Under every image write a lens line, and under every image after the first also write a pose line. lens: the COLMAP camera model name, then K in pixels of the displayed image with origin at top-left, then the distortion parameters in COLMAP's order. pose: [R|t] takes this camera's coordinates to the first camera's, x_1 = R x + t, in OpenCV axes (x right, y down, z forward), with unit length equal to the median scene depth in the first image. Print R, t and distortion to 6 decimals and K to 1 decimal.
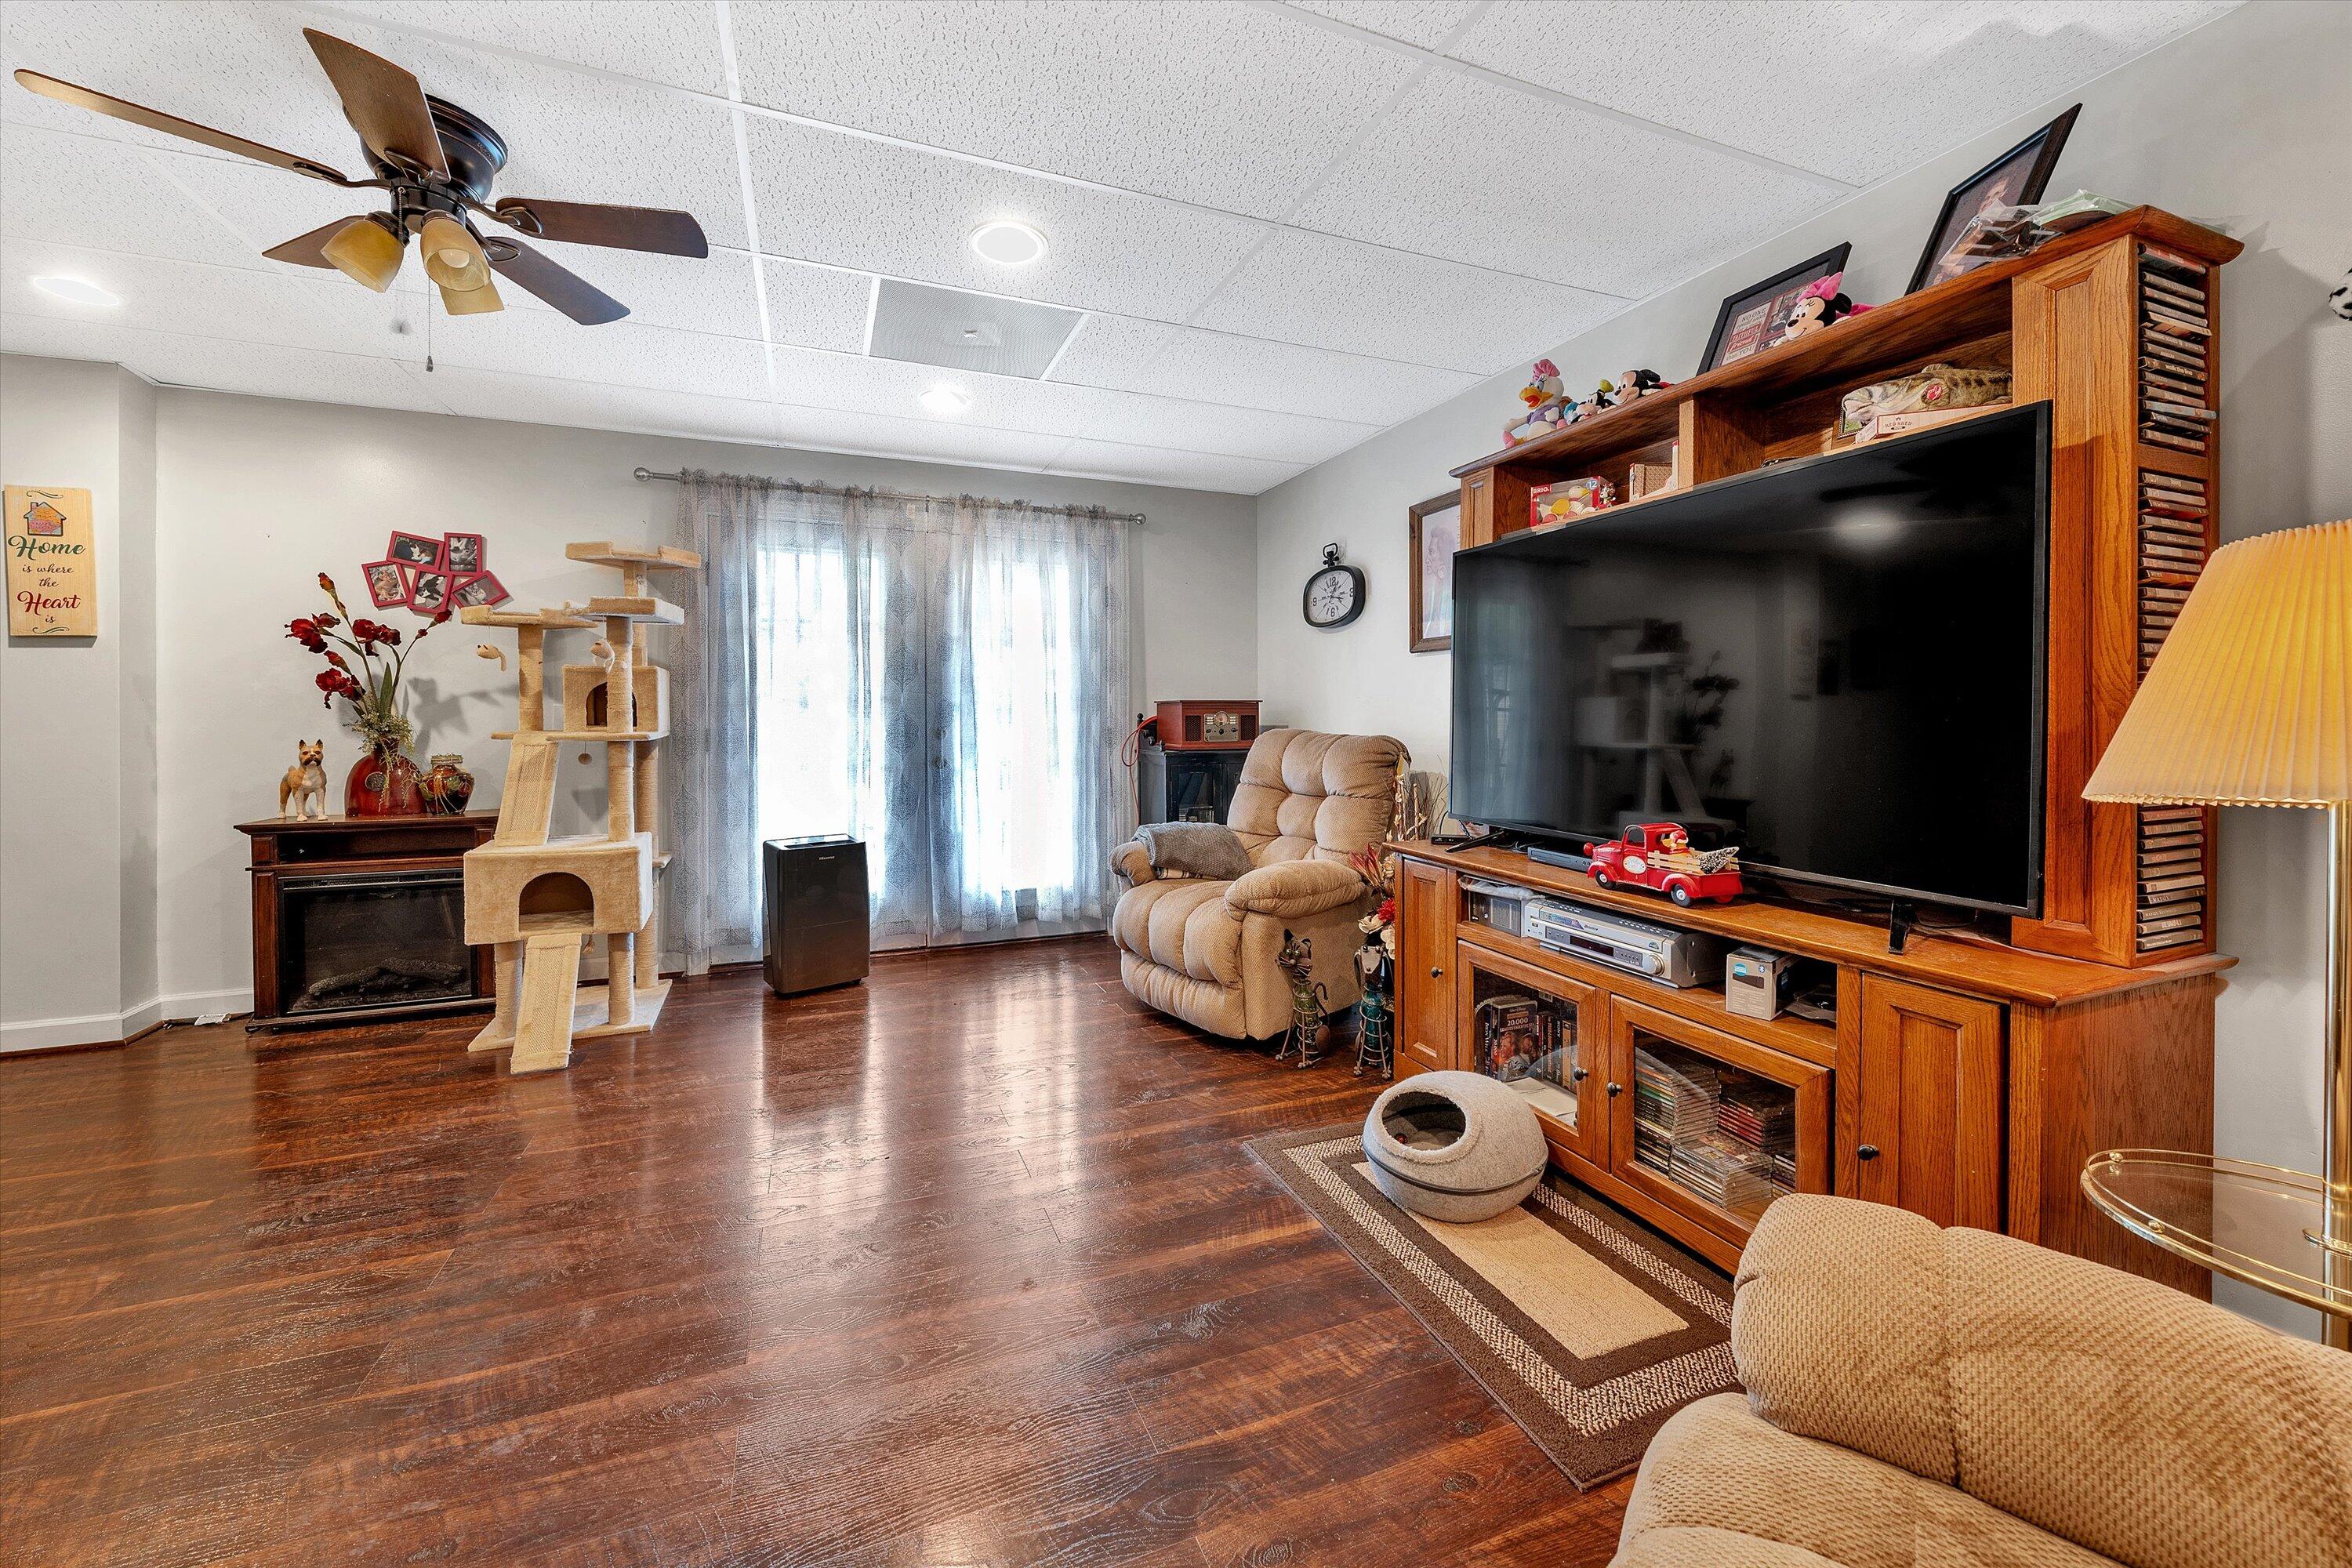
lens RADIAL K [[887.2, 0, 1173.9], [0, 887.2, 729.9], [0, 0, 1]] dist [-0.000656, 0.000031]
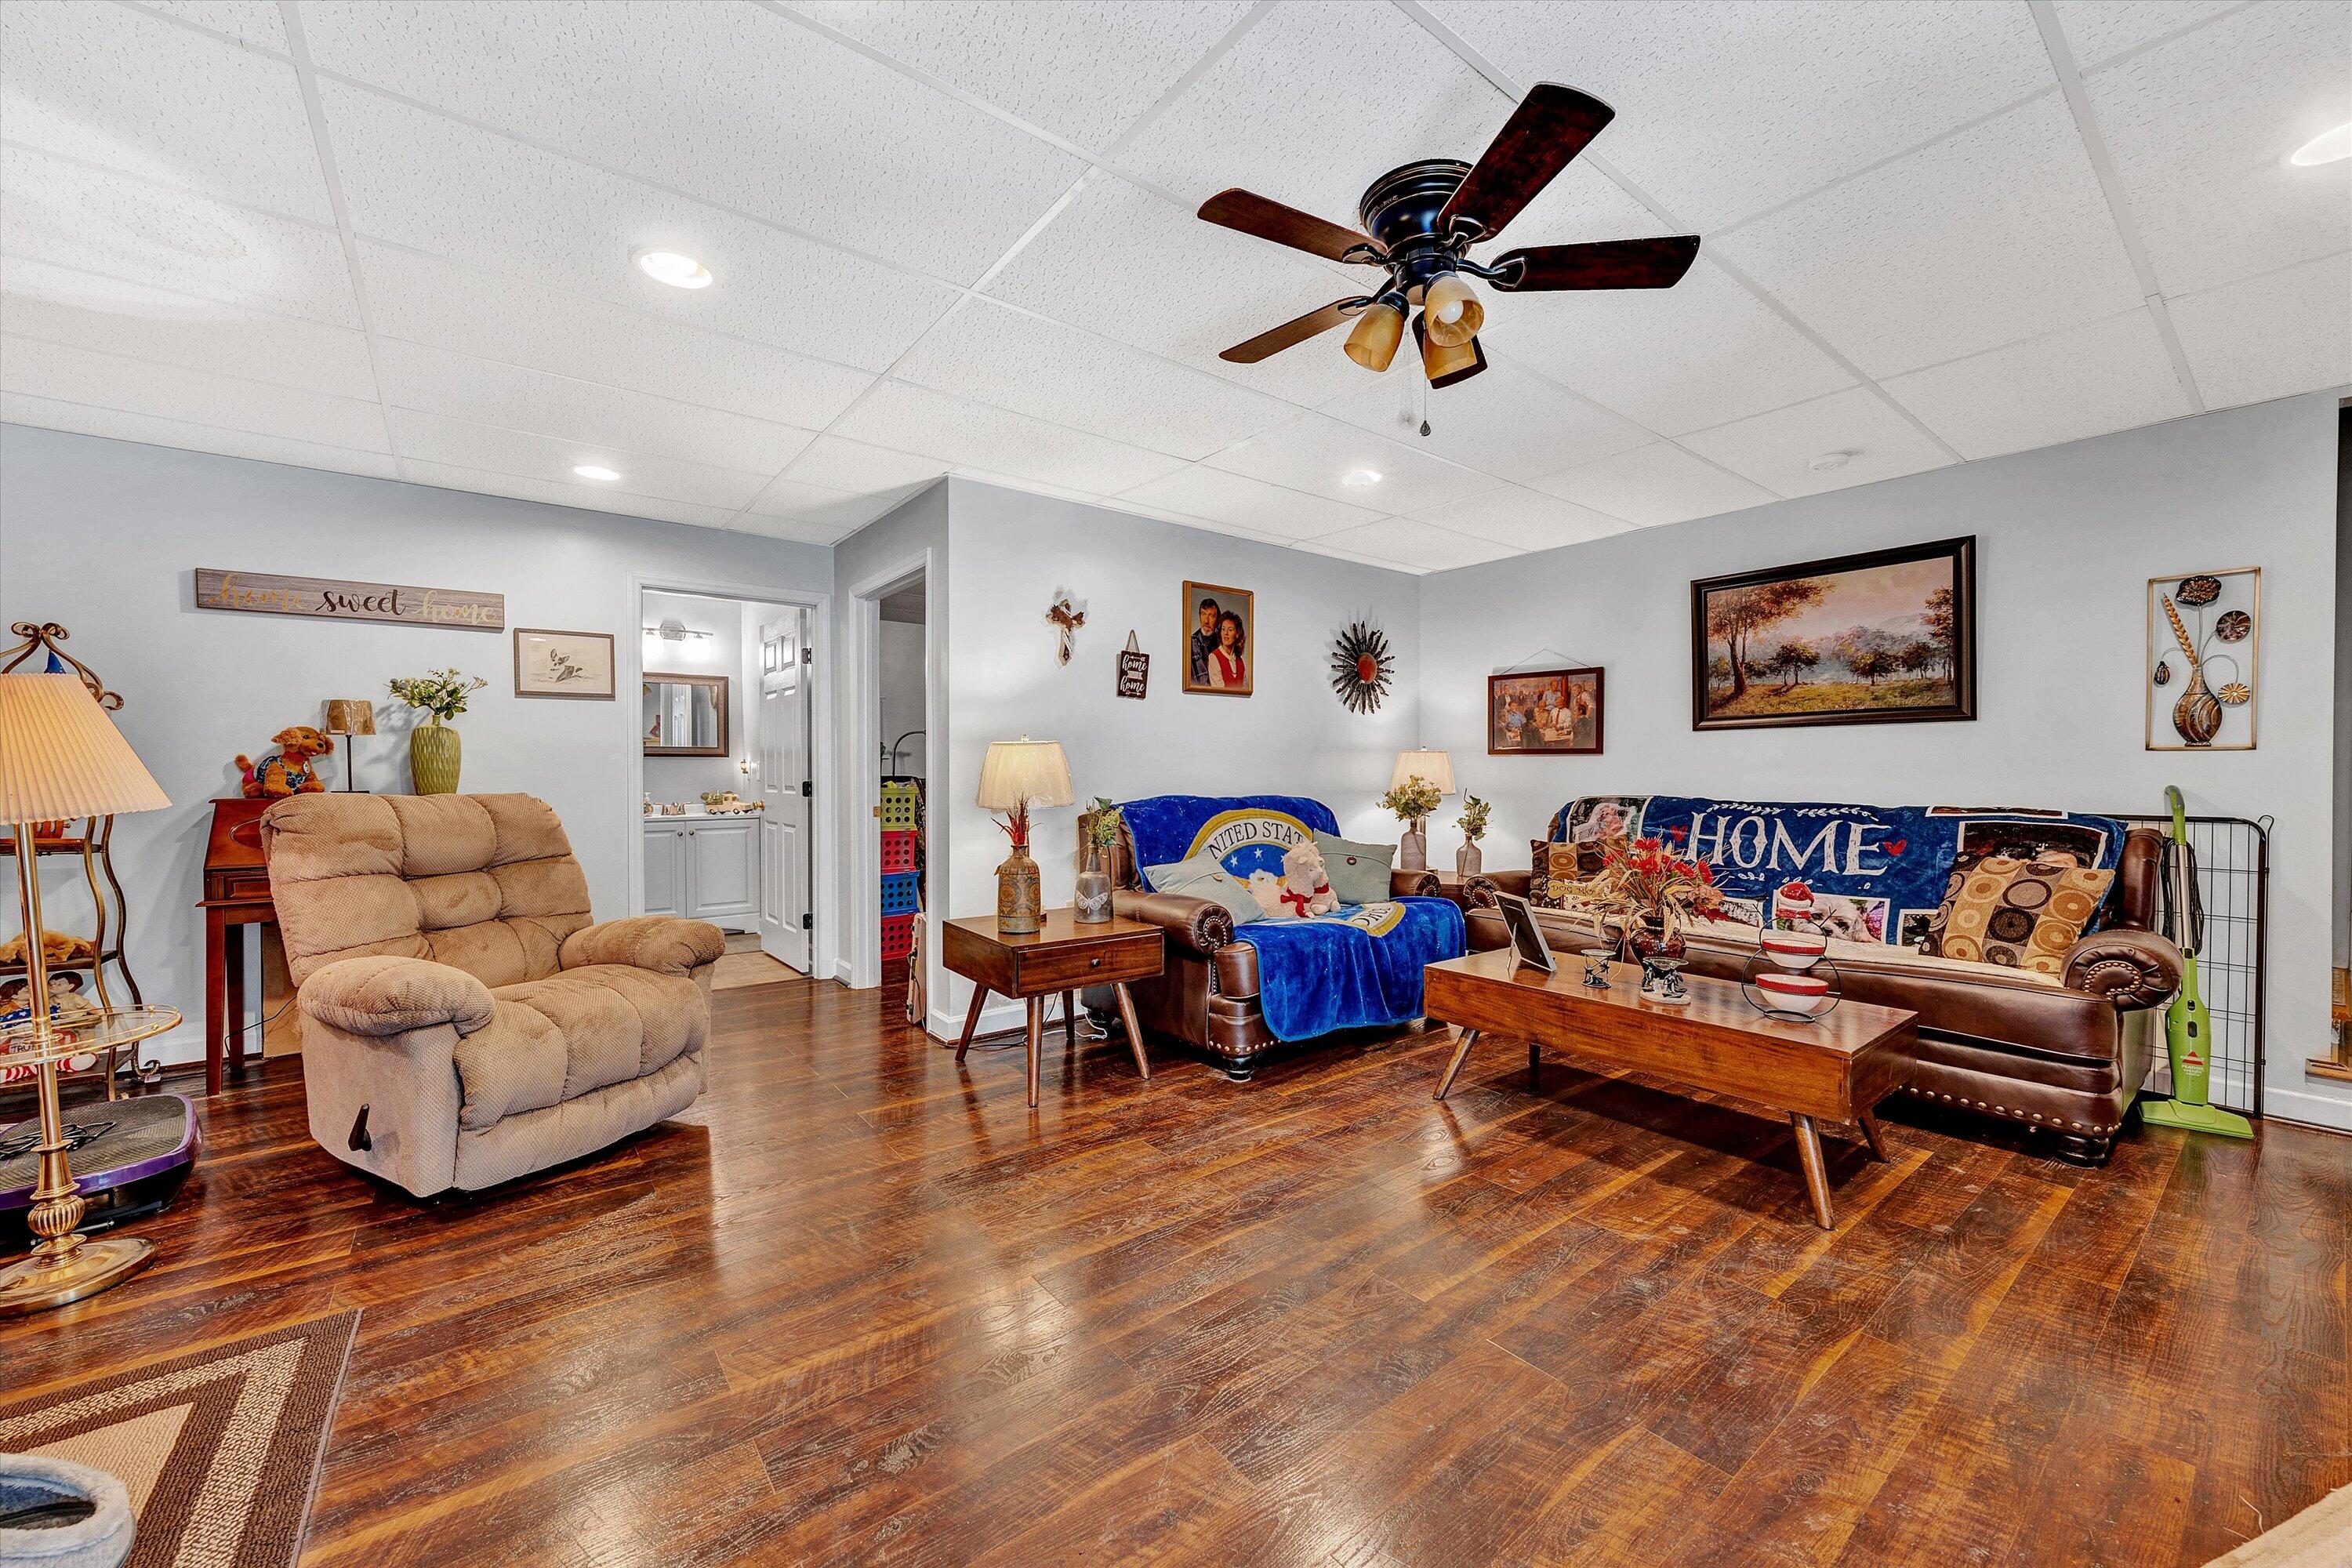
lens RADIAL K [[876.3, 0, 1180.2], [0, 876.3, 765.6], [0, 0, 1]] dist [-0.002369, -0.000093]
pose [[-0.960000, 0.001517, -0.279996, -0.237647], [-0.000715, 0.999969, 0.007871, -0.017377], [0.279999, 0.007756, -0.959969, 1.589233]]
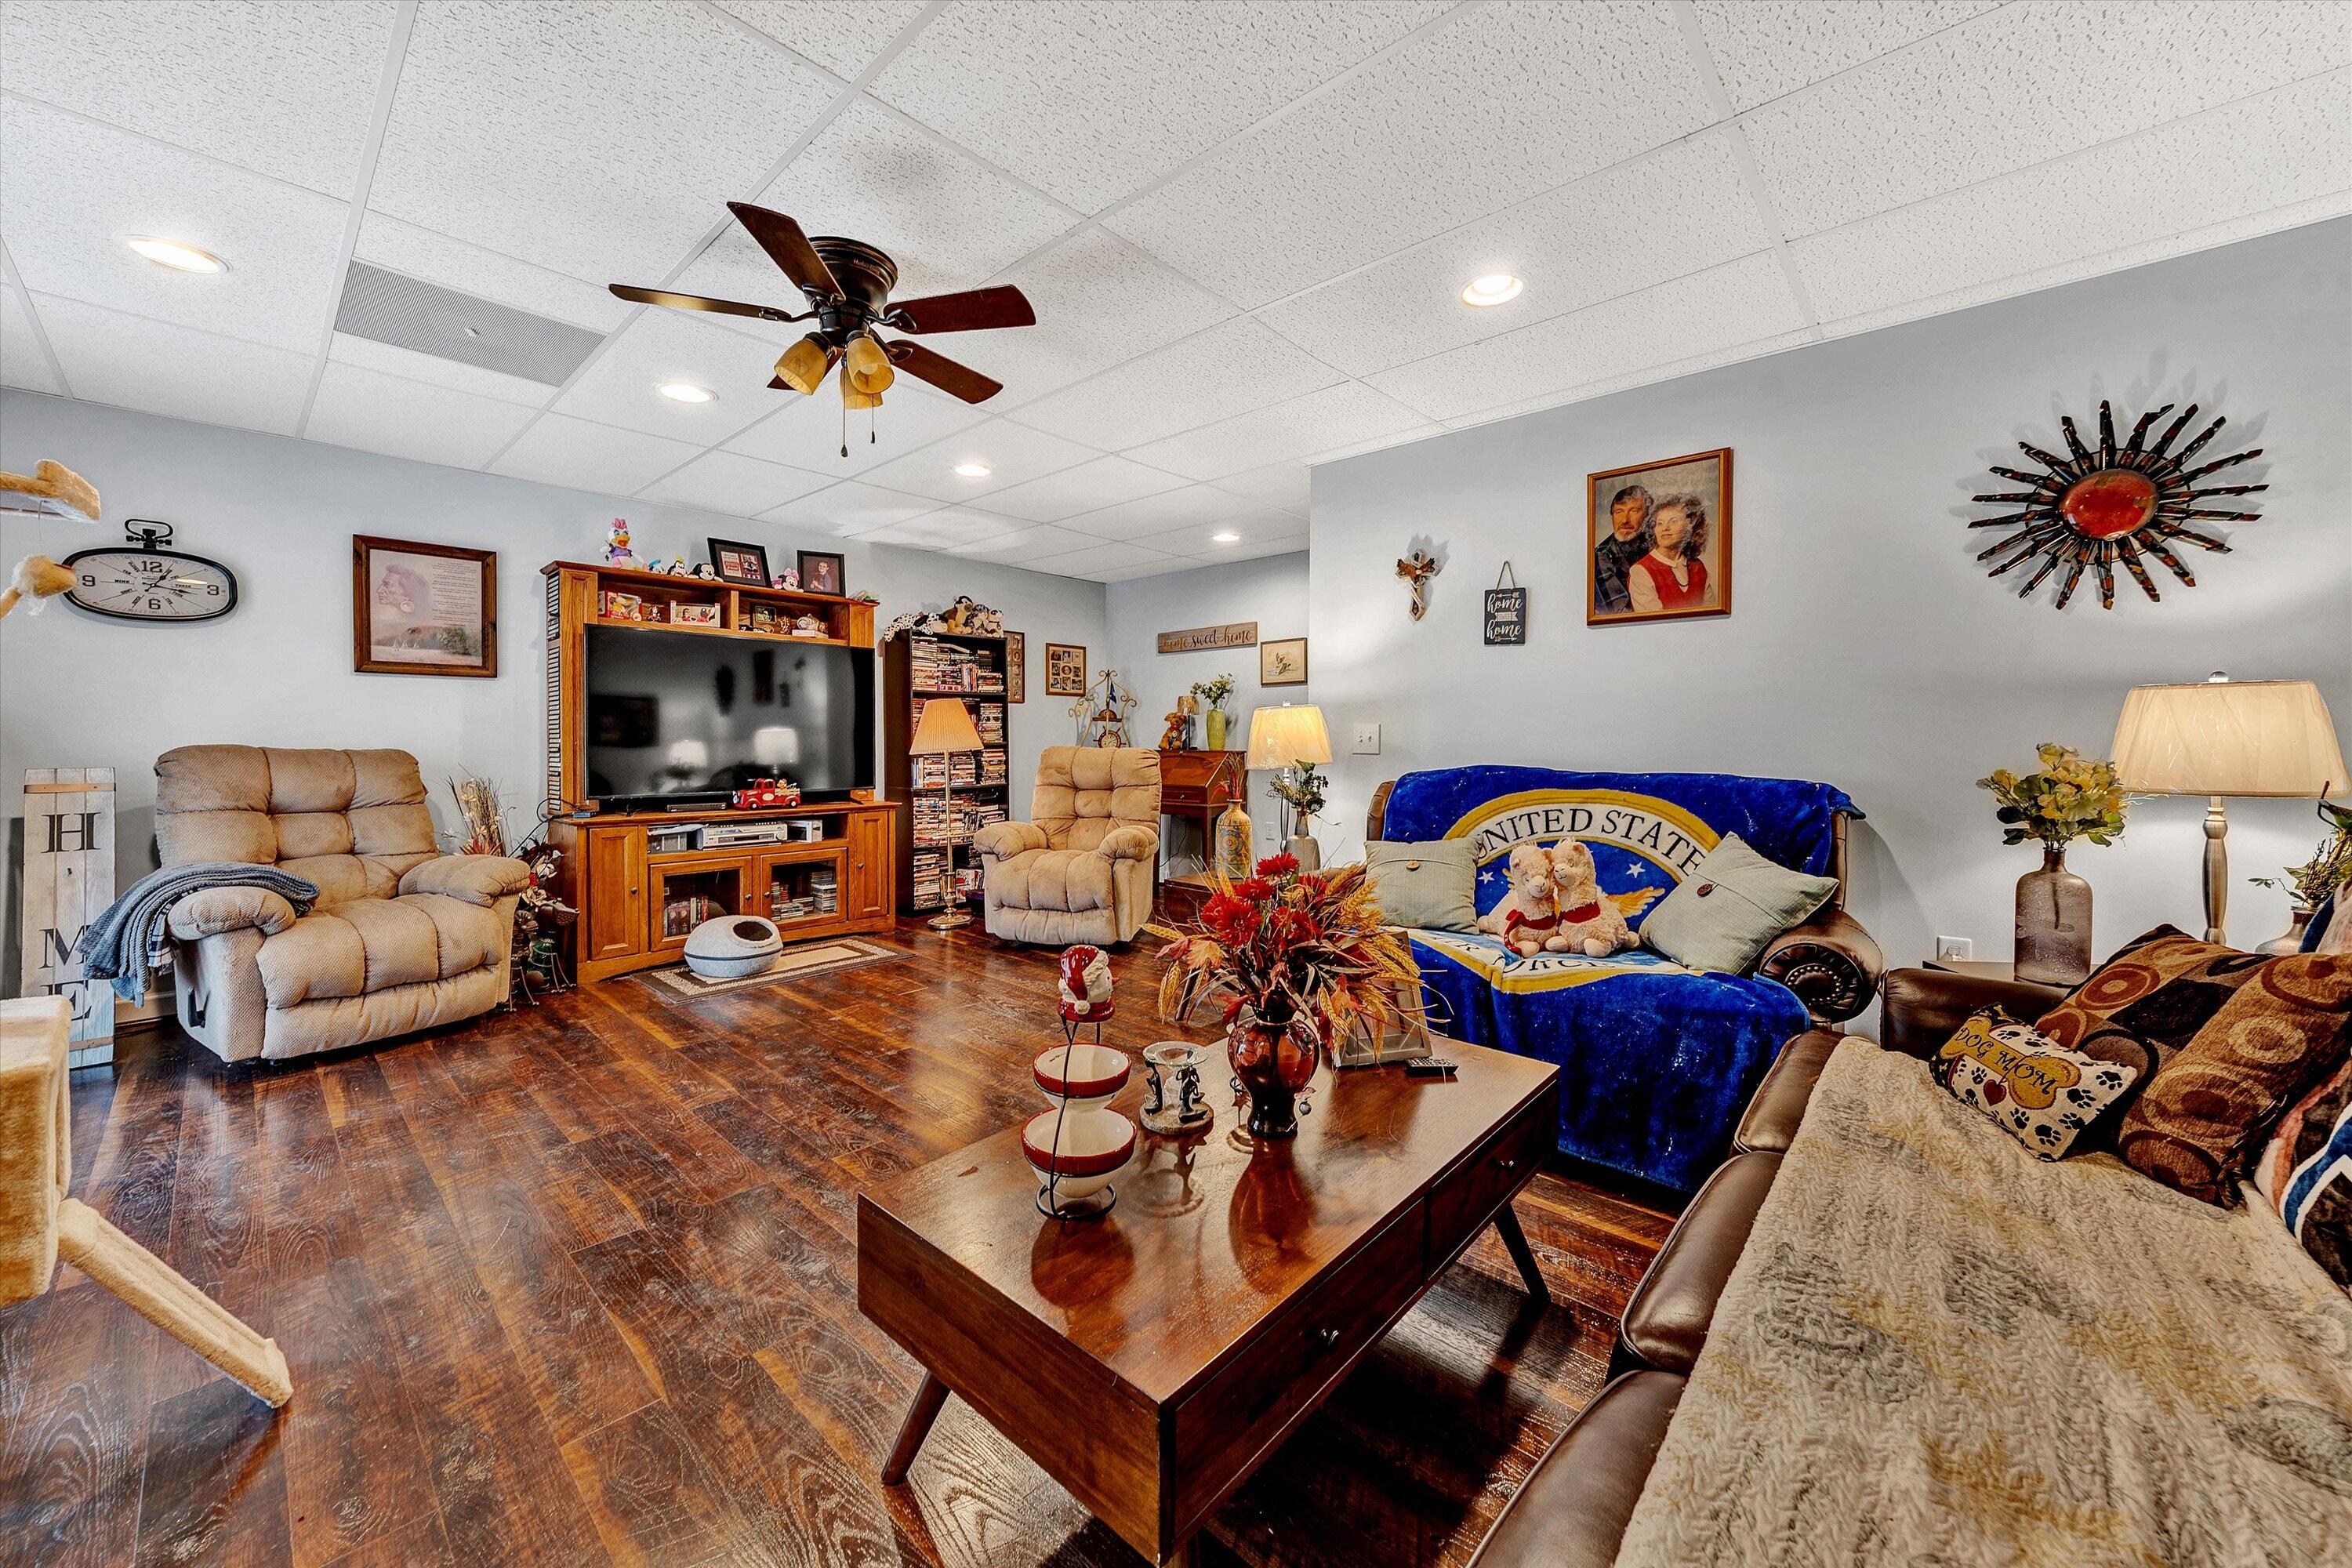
lens RADIAL K [[887.2, 0, 1173.9], [0, 887.2, 729.9], [0, 0, 1]] dist [-0.000656, 0.000031]
pose [[-0.441960, 0.009914, 0.896980, -1.823155], [0.012805, 0.999907, -0.004742, 0.001138], [-0.896943, 0.009390, -0.442046, 0.954094]]
